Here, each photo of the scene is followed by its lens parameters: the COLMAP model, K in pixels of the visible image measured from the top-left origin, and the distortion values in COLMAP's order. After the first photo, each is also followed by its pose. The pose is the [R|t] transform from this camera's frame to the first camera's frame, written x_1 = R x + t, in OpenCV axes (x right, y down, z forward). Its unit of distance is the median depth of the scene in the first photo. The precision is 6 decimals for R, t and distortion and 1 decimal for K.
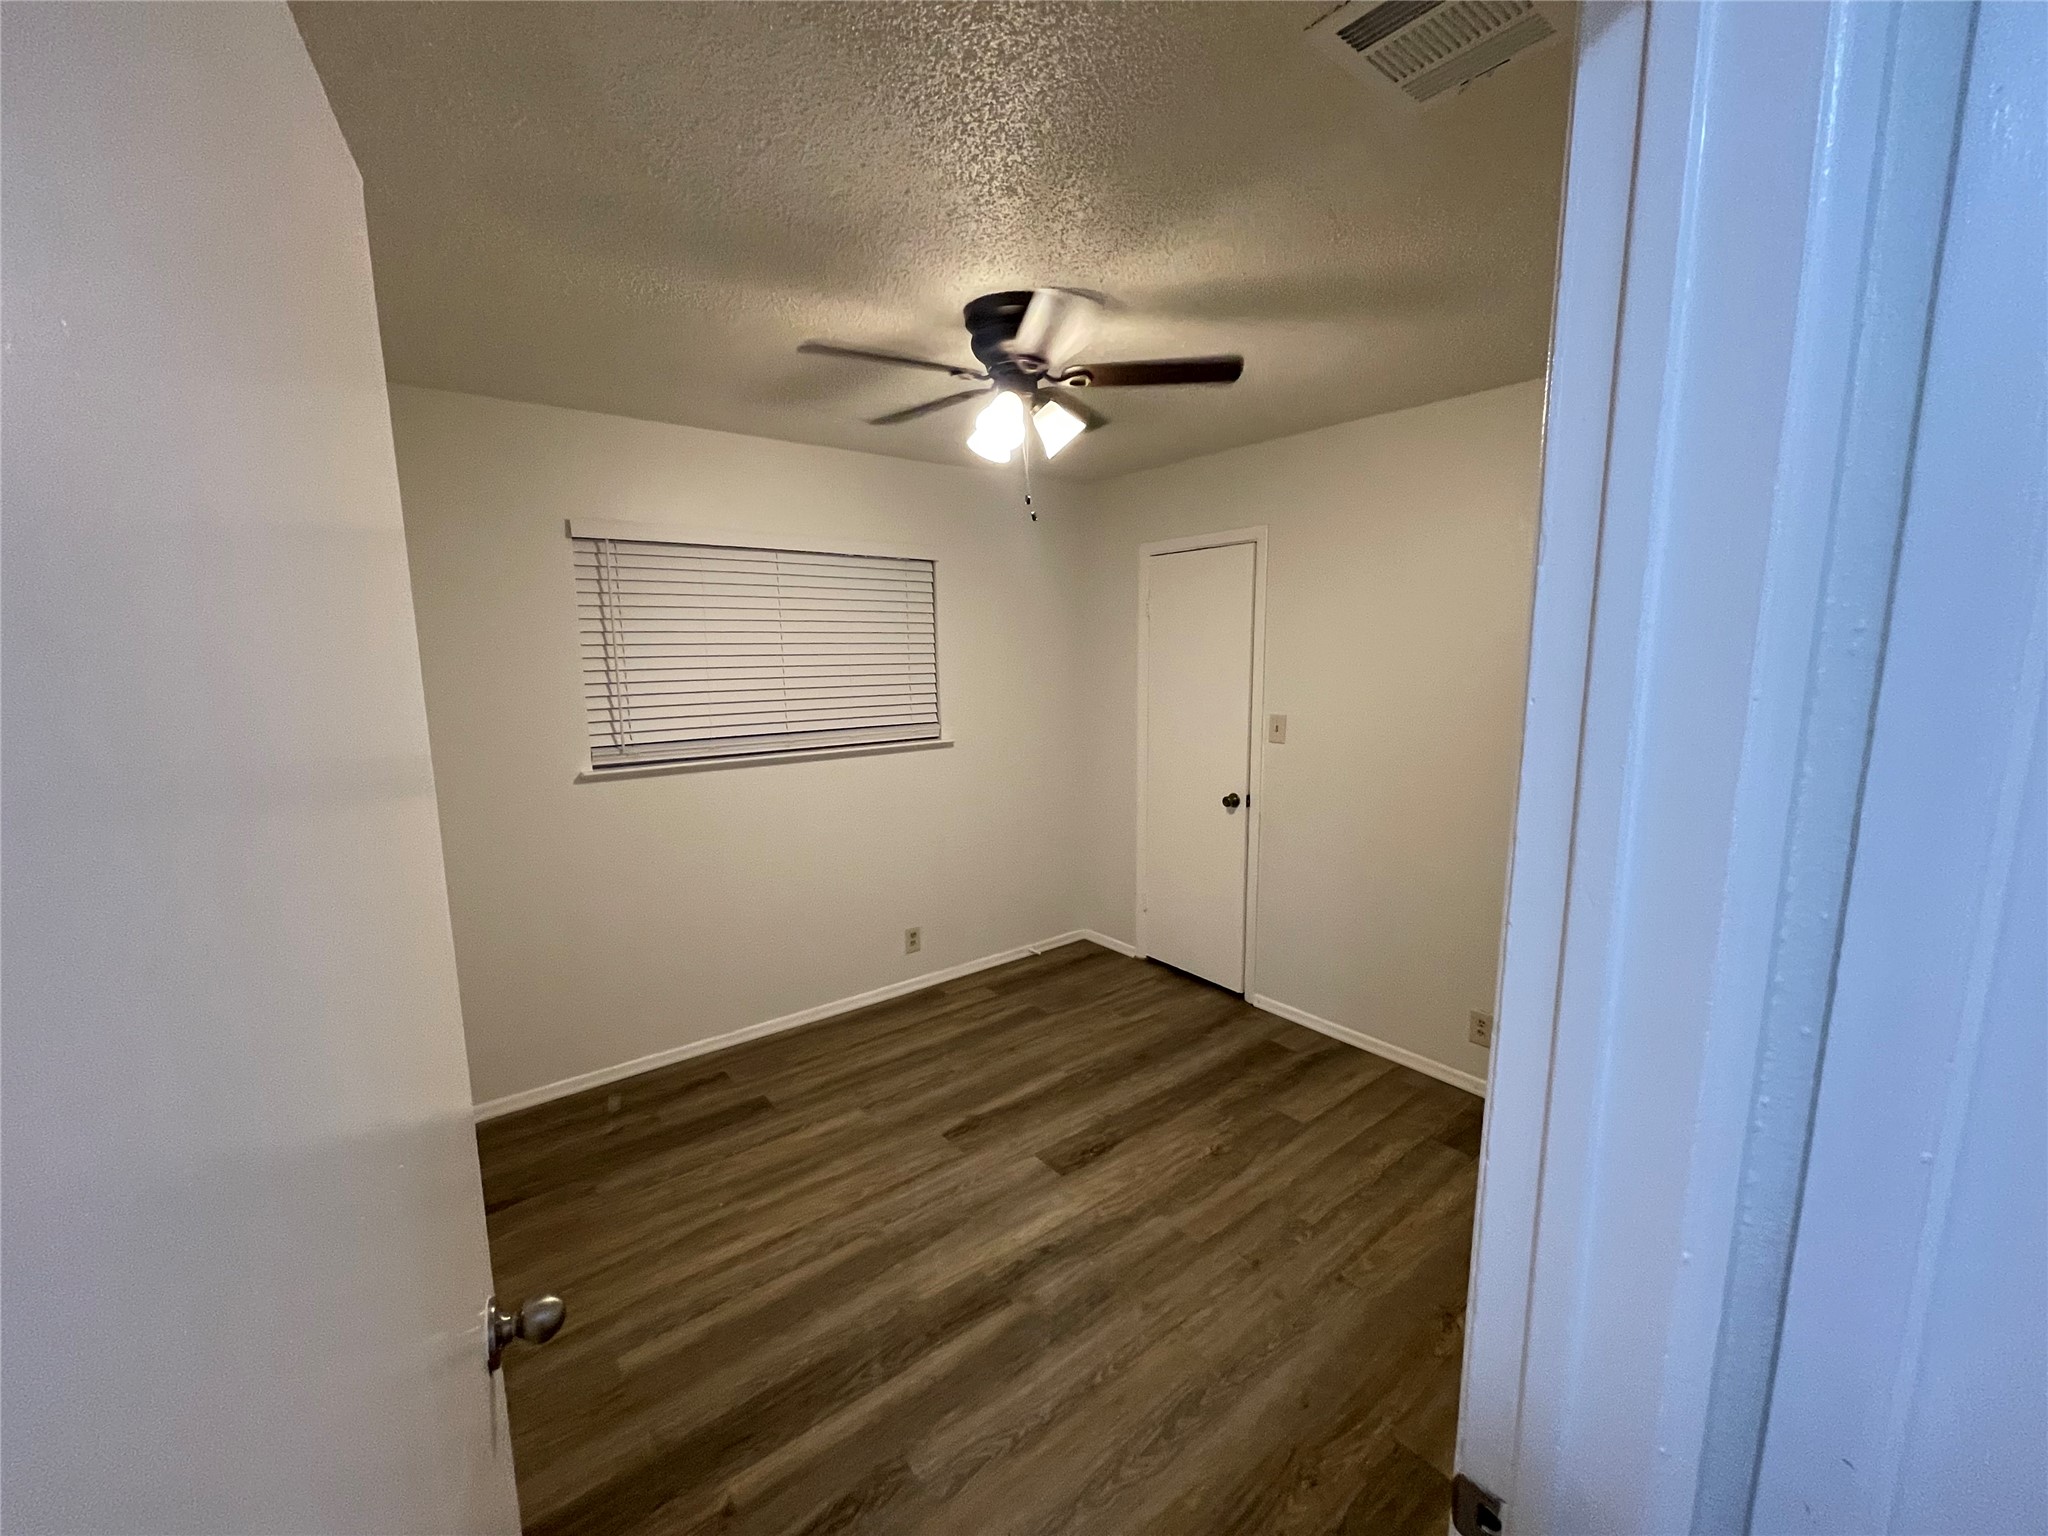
lens RADIAL K [[826.9, 0, 1015.0], [0, 826.9, 771.3], [0, 0, 1]] dist [0.006979, 0.000626]
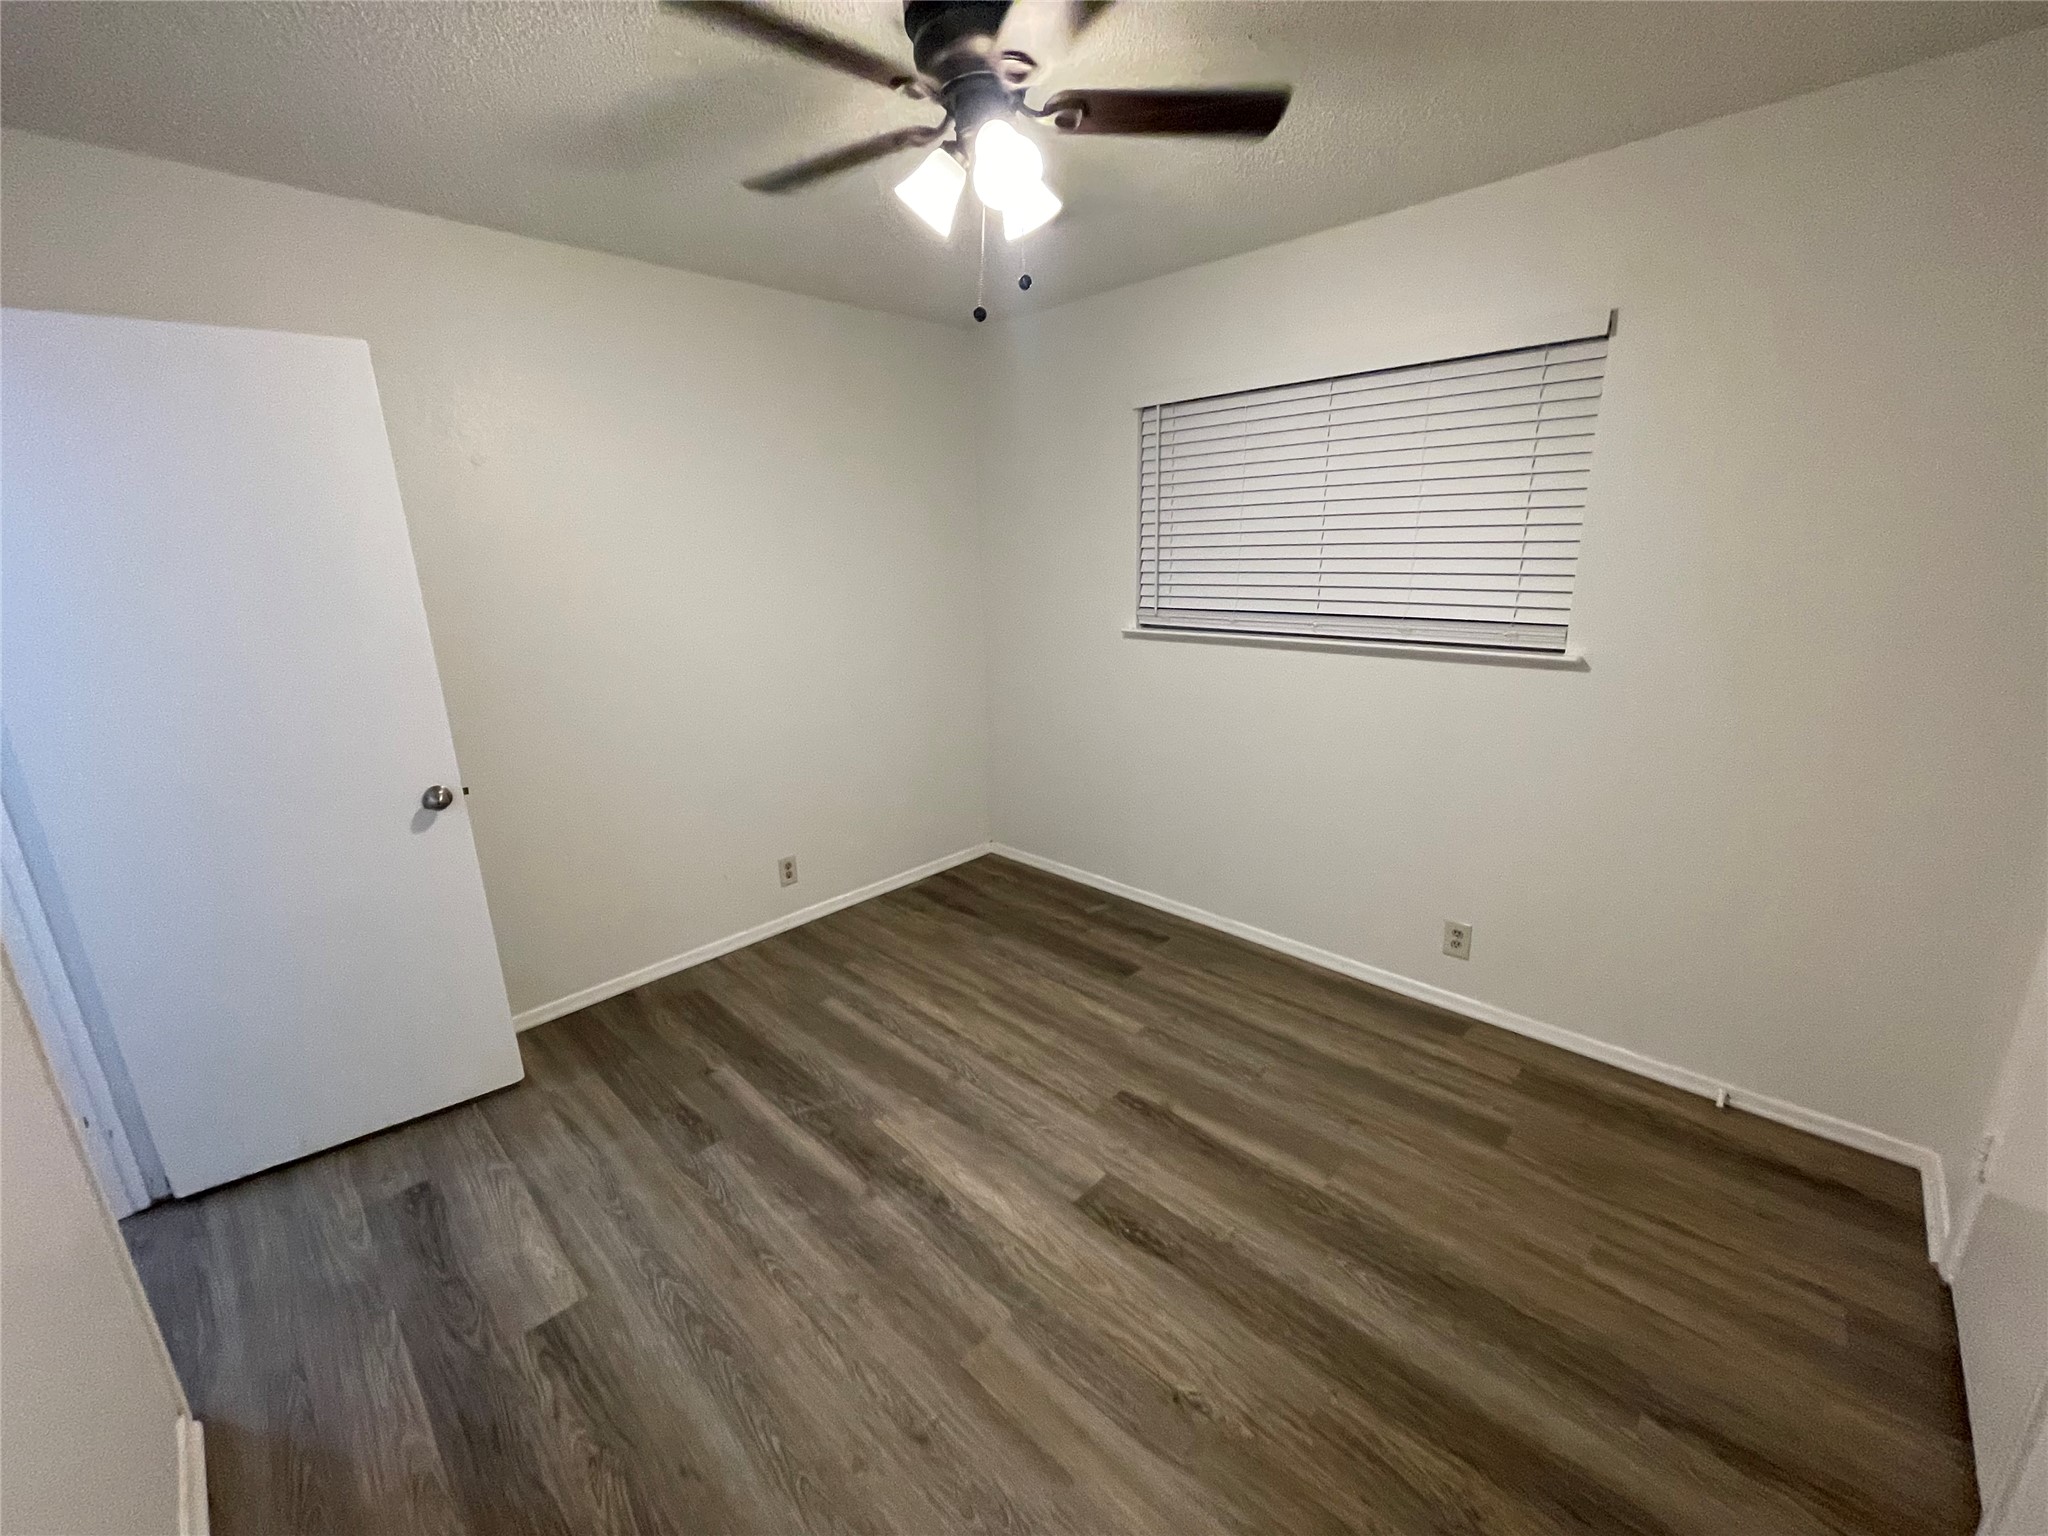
lens RADIAL K [[826.9, 0, 1015.8], [0, 826.9, 769.4], [0, 0, 1]] dist [0.006979, 0.000626]
pose [[0.134009, 0.270188, -0.953436, 0.652697], [-0.122266, 0.959271, 0.254656, -0.091779], [0.983409, 0.082447, 0.161586, 0.752061]]
